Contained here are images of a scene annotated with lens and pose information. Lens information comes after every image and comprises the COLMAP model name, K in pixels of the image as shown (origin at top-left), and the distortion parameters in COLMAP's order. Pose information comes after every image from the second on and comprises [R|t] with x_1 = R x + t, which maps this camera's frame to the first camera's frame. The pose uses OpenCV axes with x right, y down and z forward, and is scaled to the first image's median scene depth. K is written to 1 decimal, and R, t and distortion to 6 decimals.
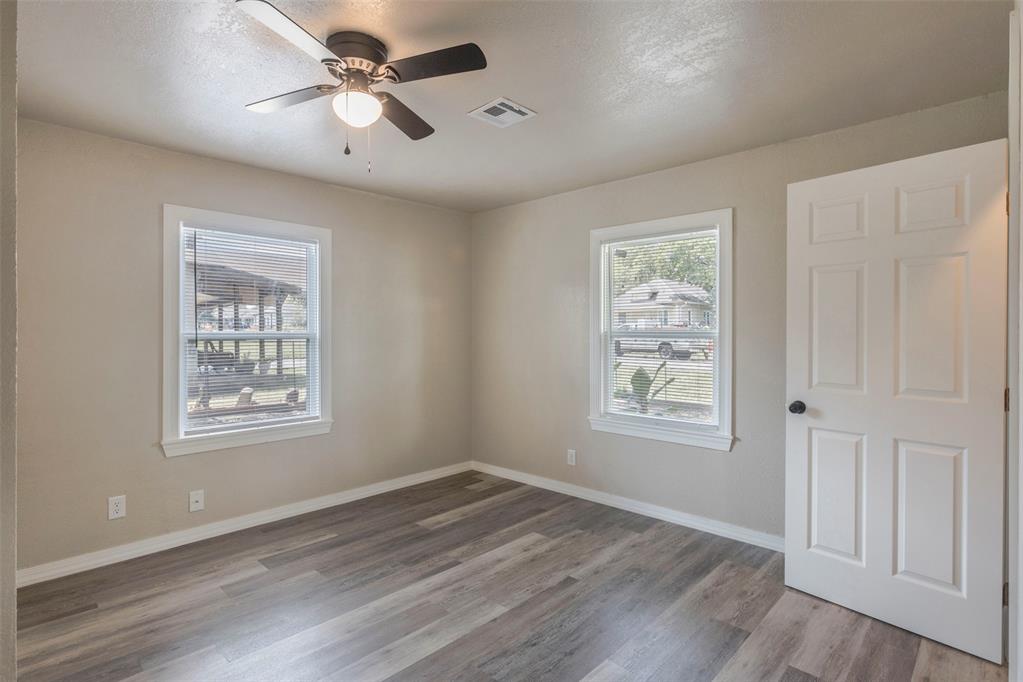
lens RADIAL K [[515.8, 0, 516.6], [0, 515.8, 338.0], [0, 0, 1]] dist [0.000755, 0.000287]
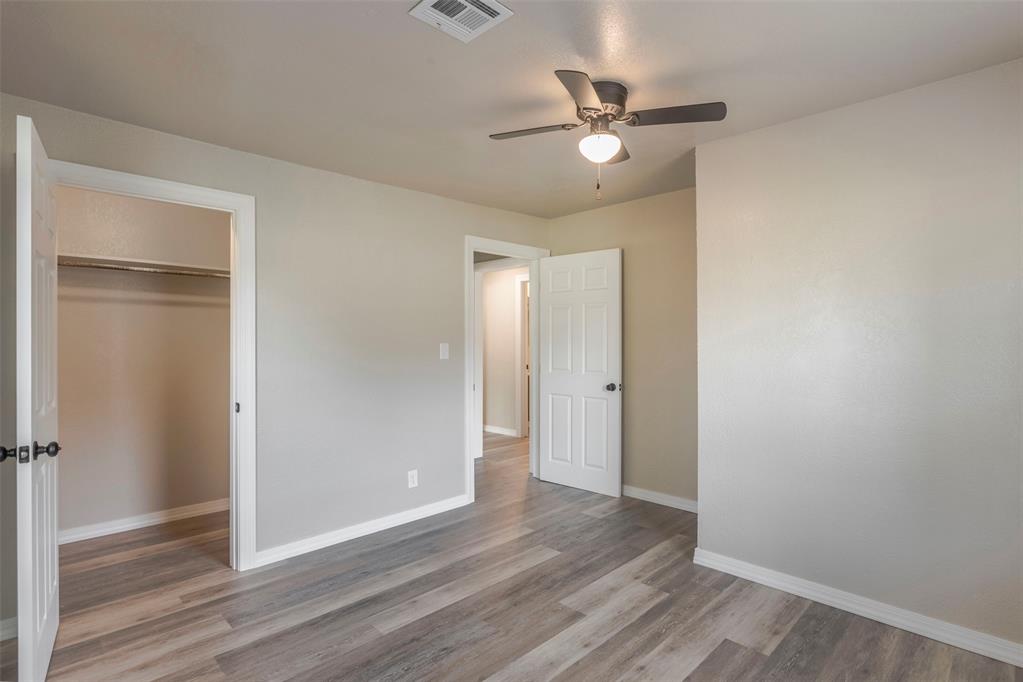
lens RADIAL K [[515.8, 0, 516.6], [0, 515.8, 338.0], [0, 0, 1]] dist [0.000755, 0.000287]
pose [[-0.999559, 0.005377, 0.029212, -0.142348], [0.005475, 0.999980, 0.003262, -0.018547], [-0.029194, 0.003420, -0.999568, 2.042767]]
